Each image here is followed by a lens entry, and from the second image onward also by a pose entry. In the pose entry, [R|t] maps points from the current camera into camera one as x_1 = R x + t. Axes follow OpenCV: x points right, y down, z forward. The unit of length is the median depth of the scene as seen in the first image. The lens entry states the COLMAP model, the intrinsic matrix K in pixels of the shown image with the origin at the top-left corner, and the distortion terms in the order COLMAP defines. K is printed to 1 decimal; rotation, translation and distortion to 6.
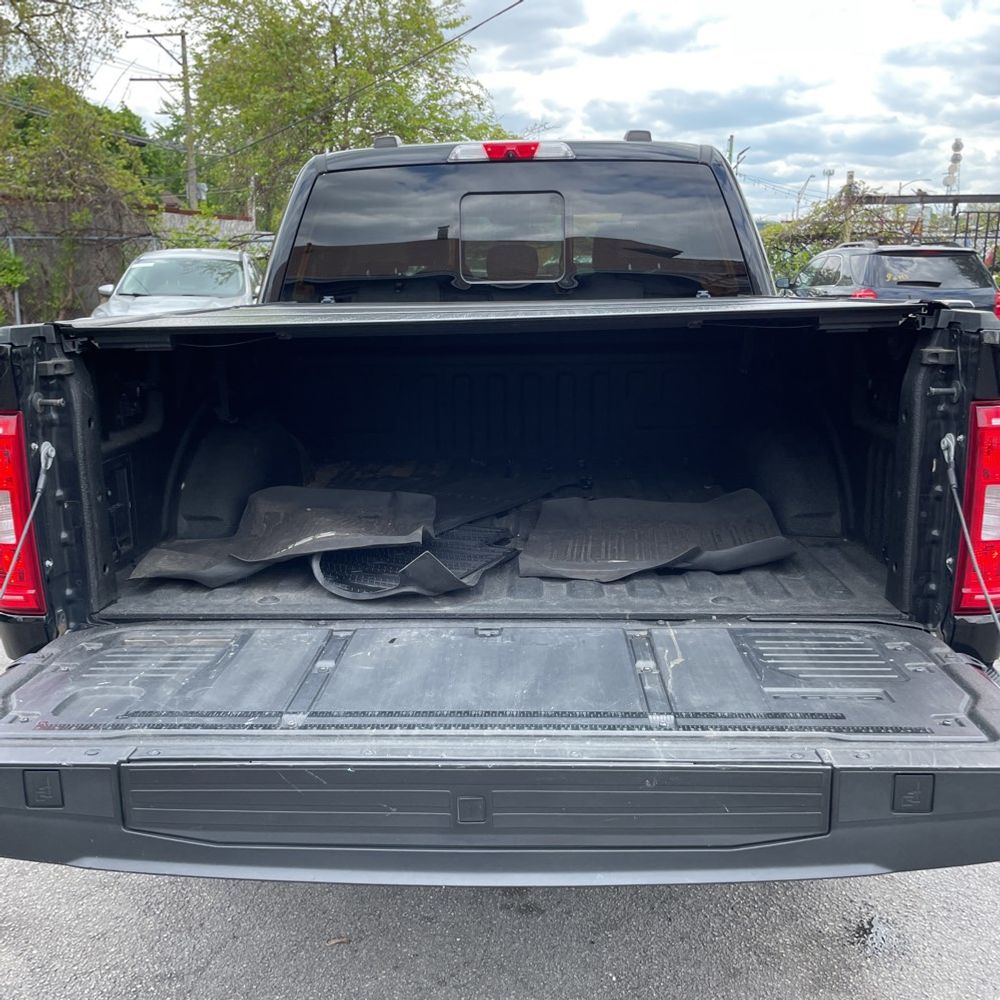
lens RADIAL K [[1004.0, 0, 492.2], [0, 1004.0, 498.9], [0, 0, 1]] dist [0.097503, -0.130288]
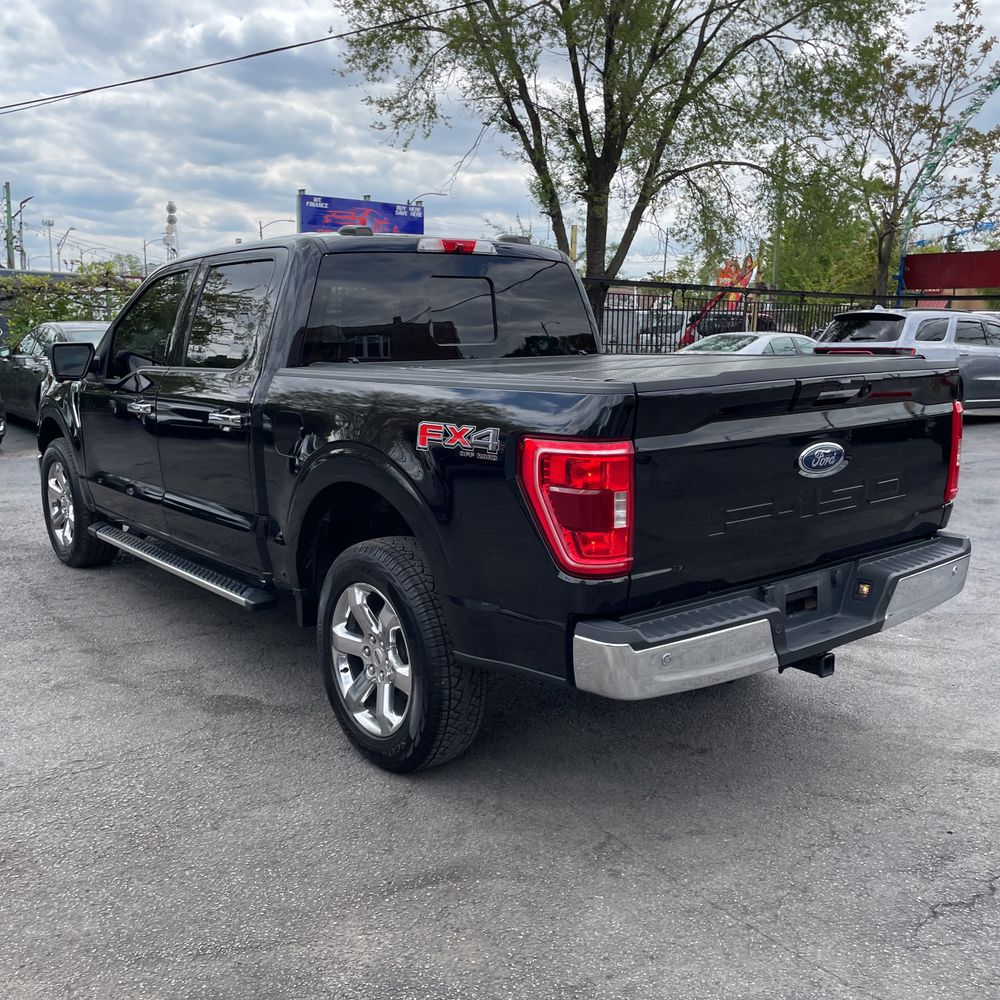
lens RADIAL K [[1013.2, 0, 499.4], [0, 1013.2, 494.4], [0, 0, 1]] dist [0.090520, -0.125858]
pose [[0.753589, -0.100818, 0.649569, -0.187846], [0.136434, 0.990639, -0.004528, -0.002525], [-0.643031, 0.092035, 0.760289, -0.001495]]
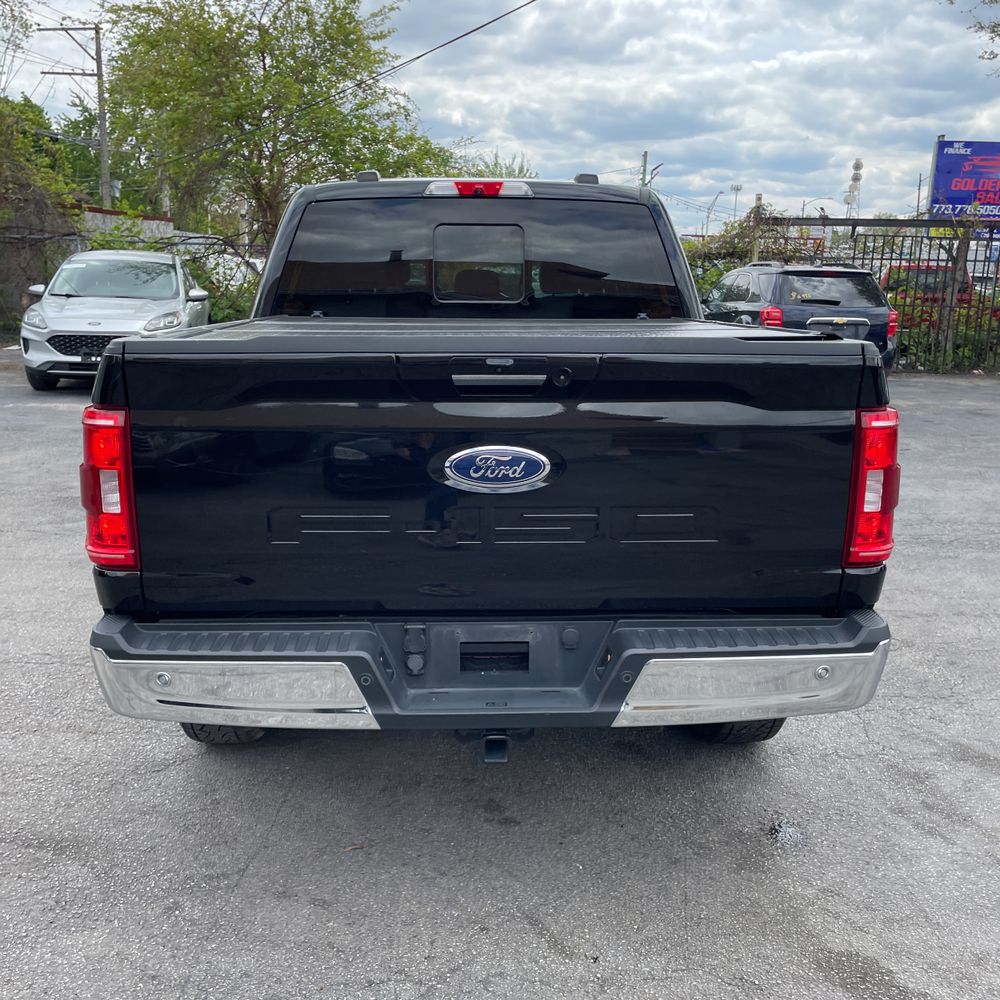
lens RADIAL K [[1007.9, 0, 486.9], [0, 1007.9, 501.2], [0, 0, 1]] dist [0.087703, -0.112366]
pose [[0.996767, 0.005082, 0.080188, -0.014196], [-0.004813, 0.999982, -0.003541, 0.003846], [-0.080204, 0.003144, 0.996774, -0.034370]]
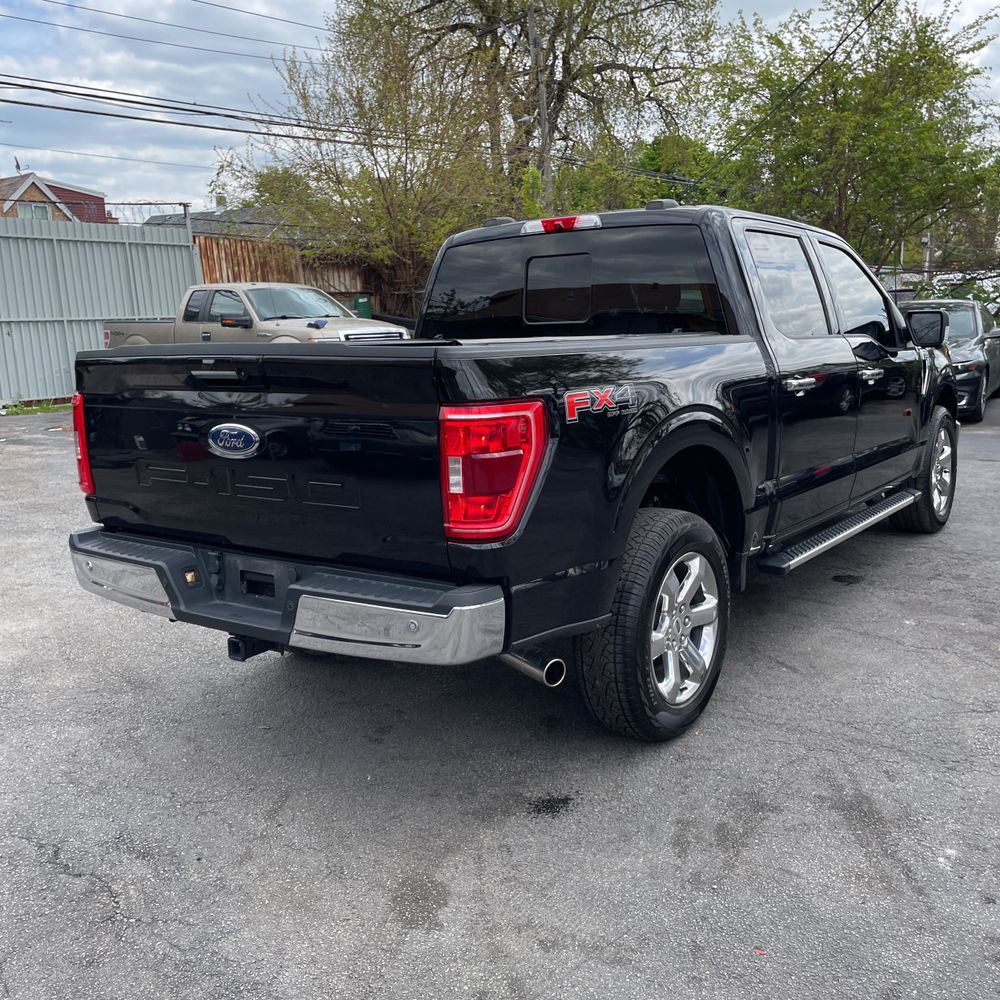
lens RADIAL K [[998.3, 0, 500.0], [0, 998.3, 500.0], [0, 0, 1]] dist [0.092763, -0.124146]
pose [[0.837377, 0.084581, -0.540043, 0.156245], [-0.101048, 0.994881, -0.000865, 0.005189], [0.537205, 0.055294, 0.841637, -0.027531]]
